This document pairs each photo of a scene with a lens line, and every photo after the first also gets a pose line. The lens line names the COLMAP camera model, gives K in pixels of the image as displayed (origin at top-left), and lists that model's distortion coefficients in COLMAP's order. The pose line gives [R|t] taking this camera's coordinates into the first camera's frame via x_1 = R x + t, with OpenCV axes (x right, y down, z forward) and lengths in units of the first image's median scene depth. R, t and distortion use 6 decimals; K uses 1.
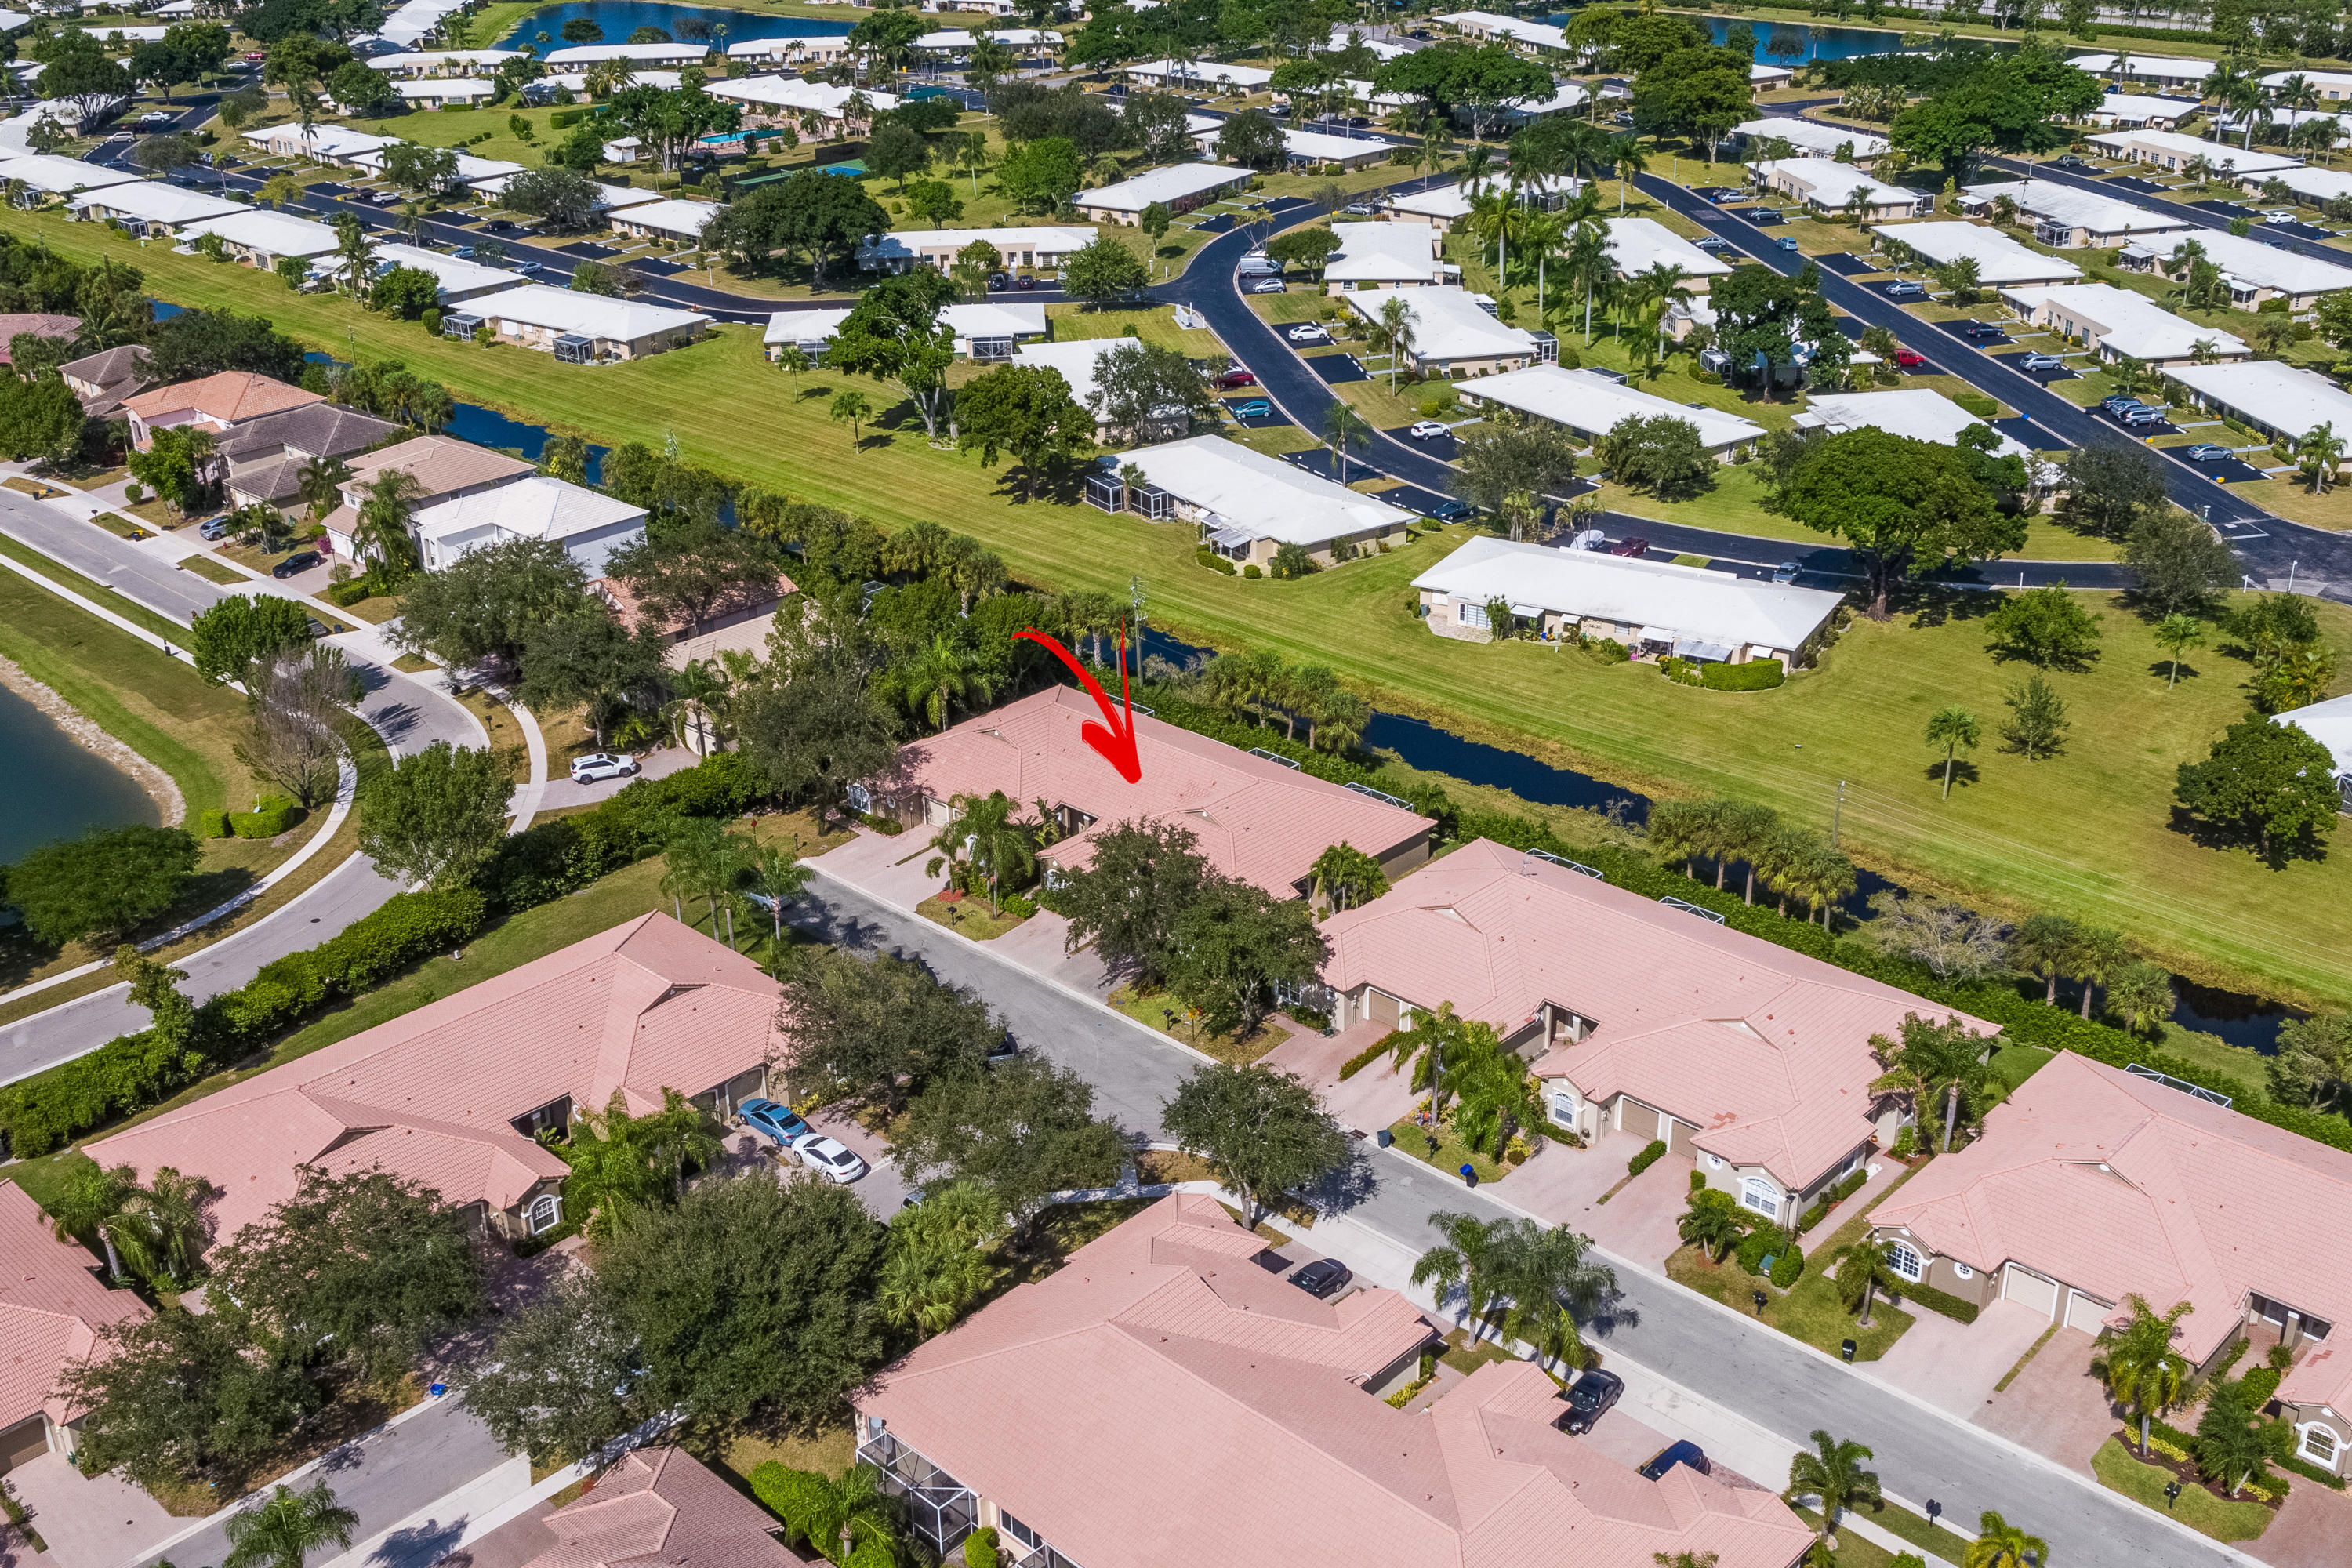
lens RADIAL K [[2380.3, 0, 1176.0], [0, 2380.3, 784.0], [0, 0, 1]] dist [-0.002282, -0.000840]
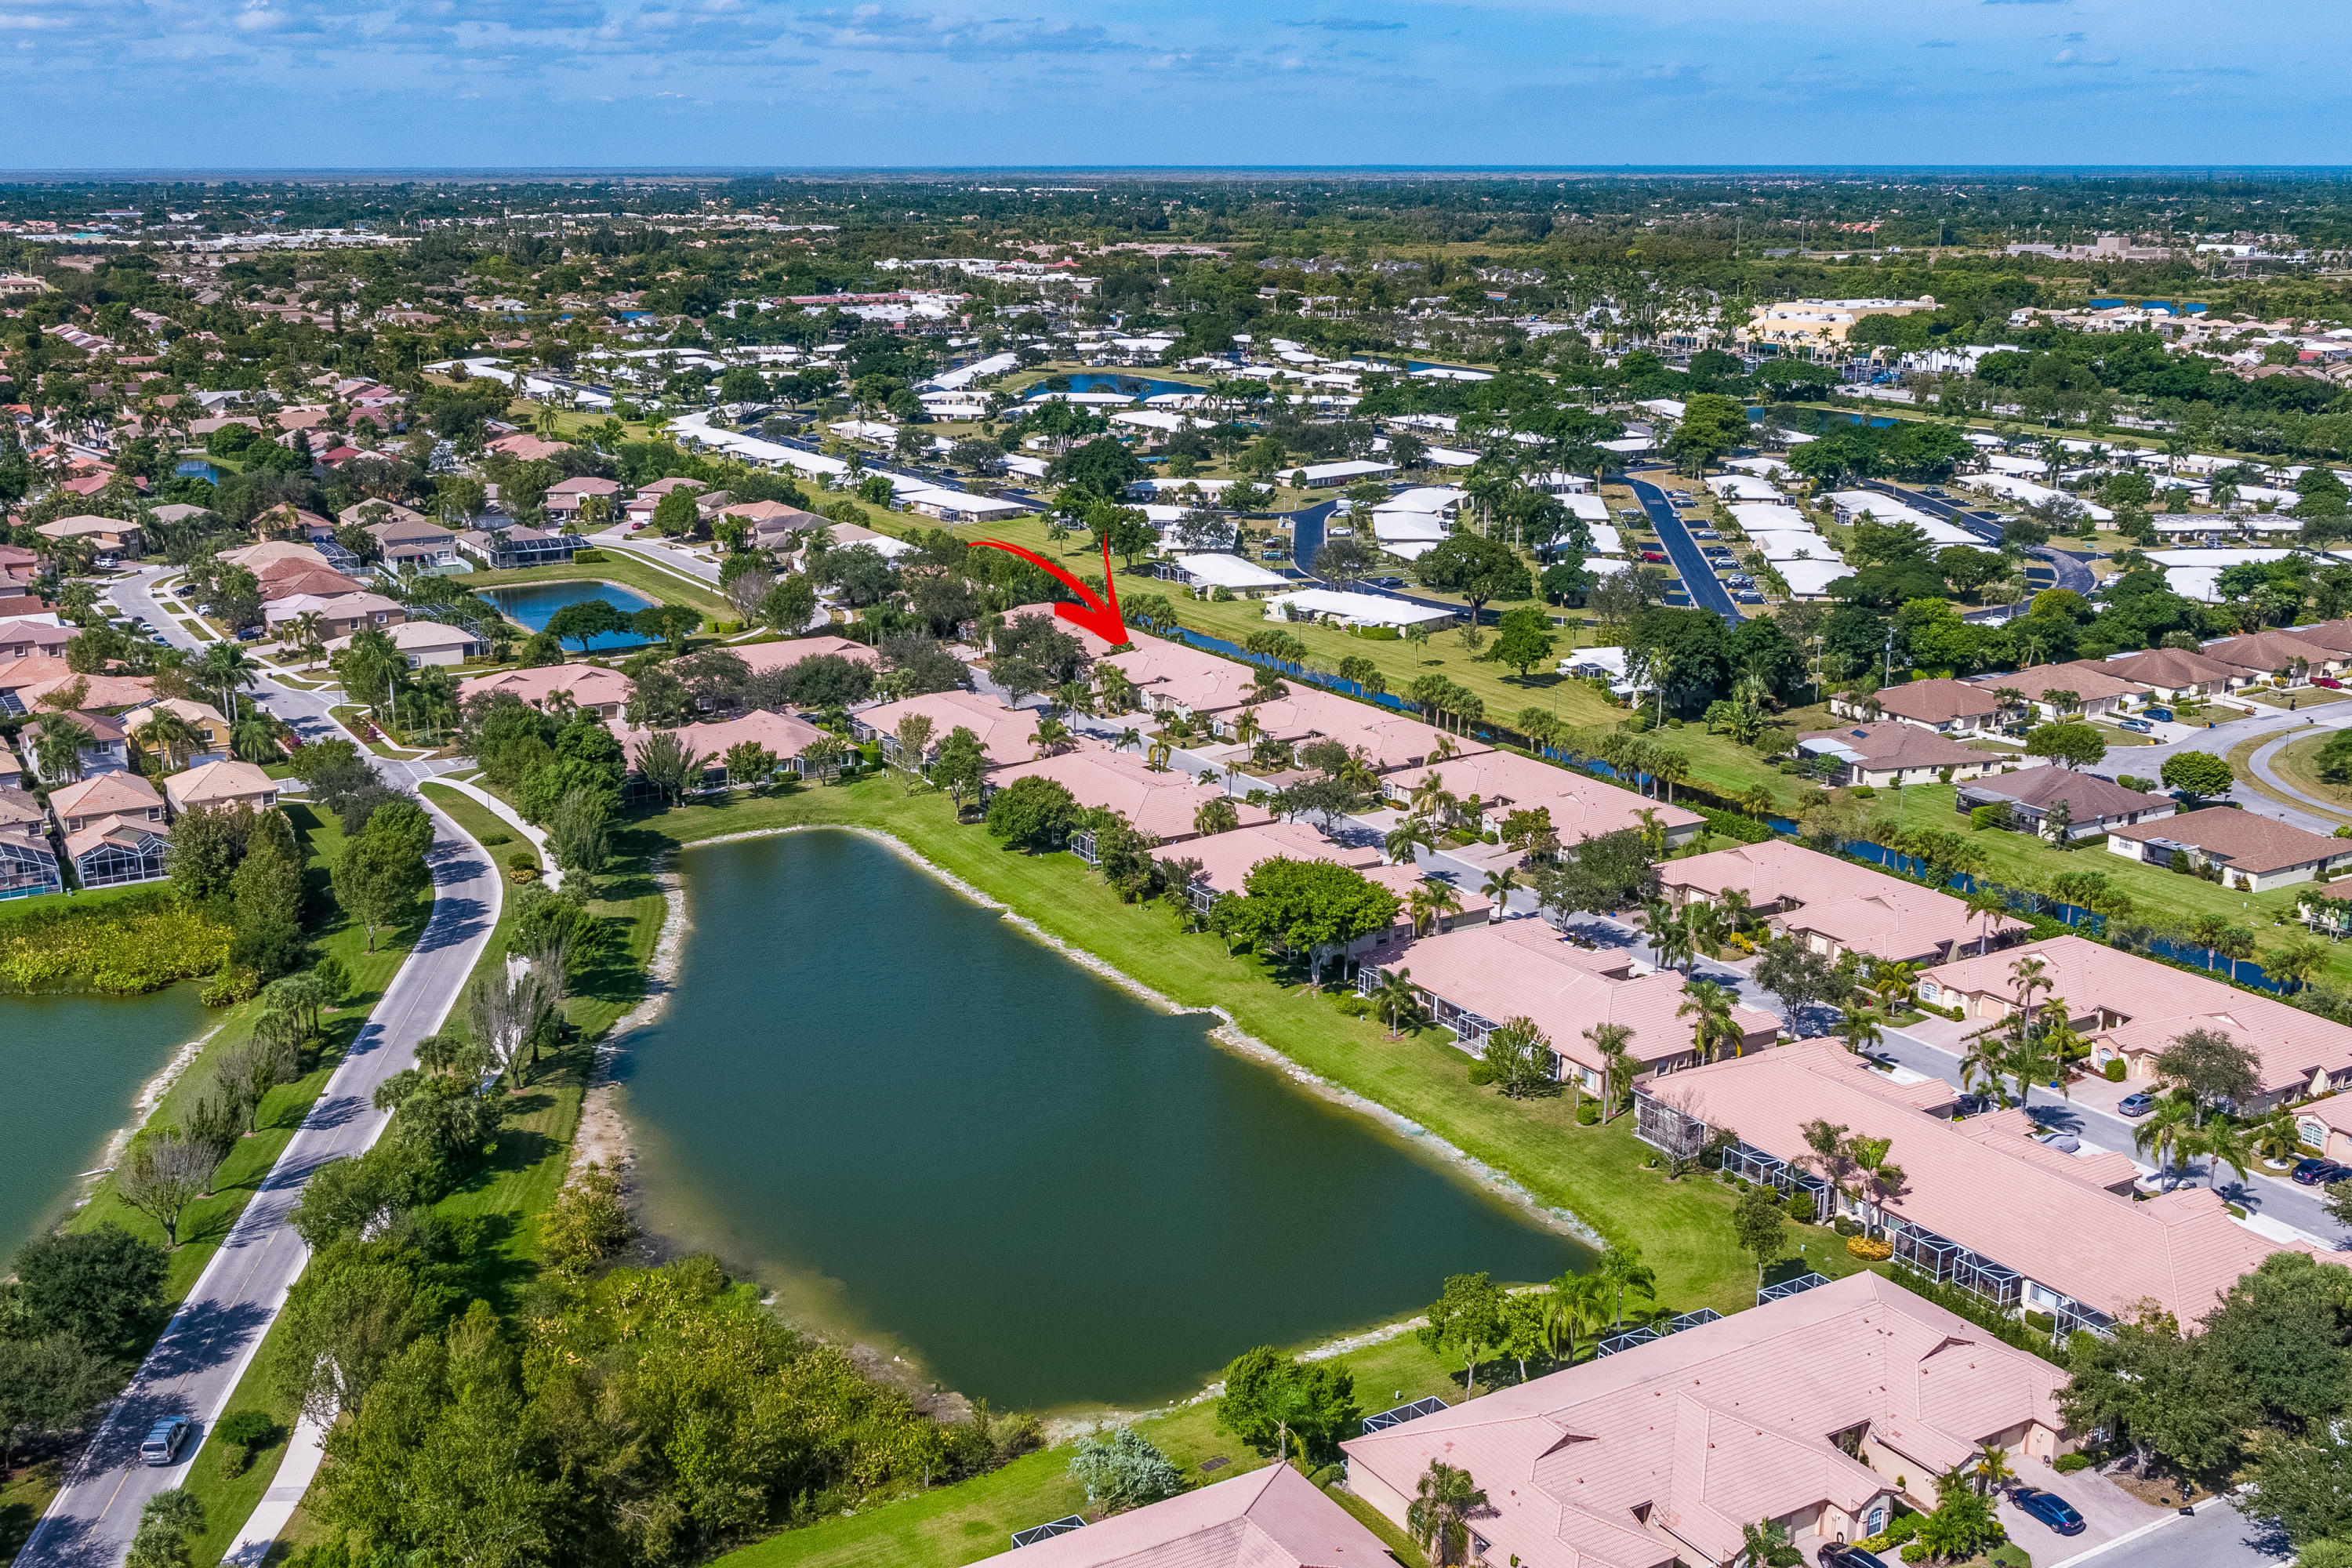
lens RADIAL K [[2380.3, 0, 1176.0], [0, 2380.3, 784.0], [0, 0, 1]] dist [-0.002282, -0.000840]
pose [[0.965968, 0.083630, -0.244768, 0.343840], [-0.124498, 0.979790, -0.156563, 0.257114], [0.226728, 0.181708, 0.956858, -0.618510]]
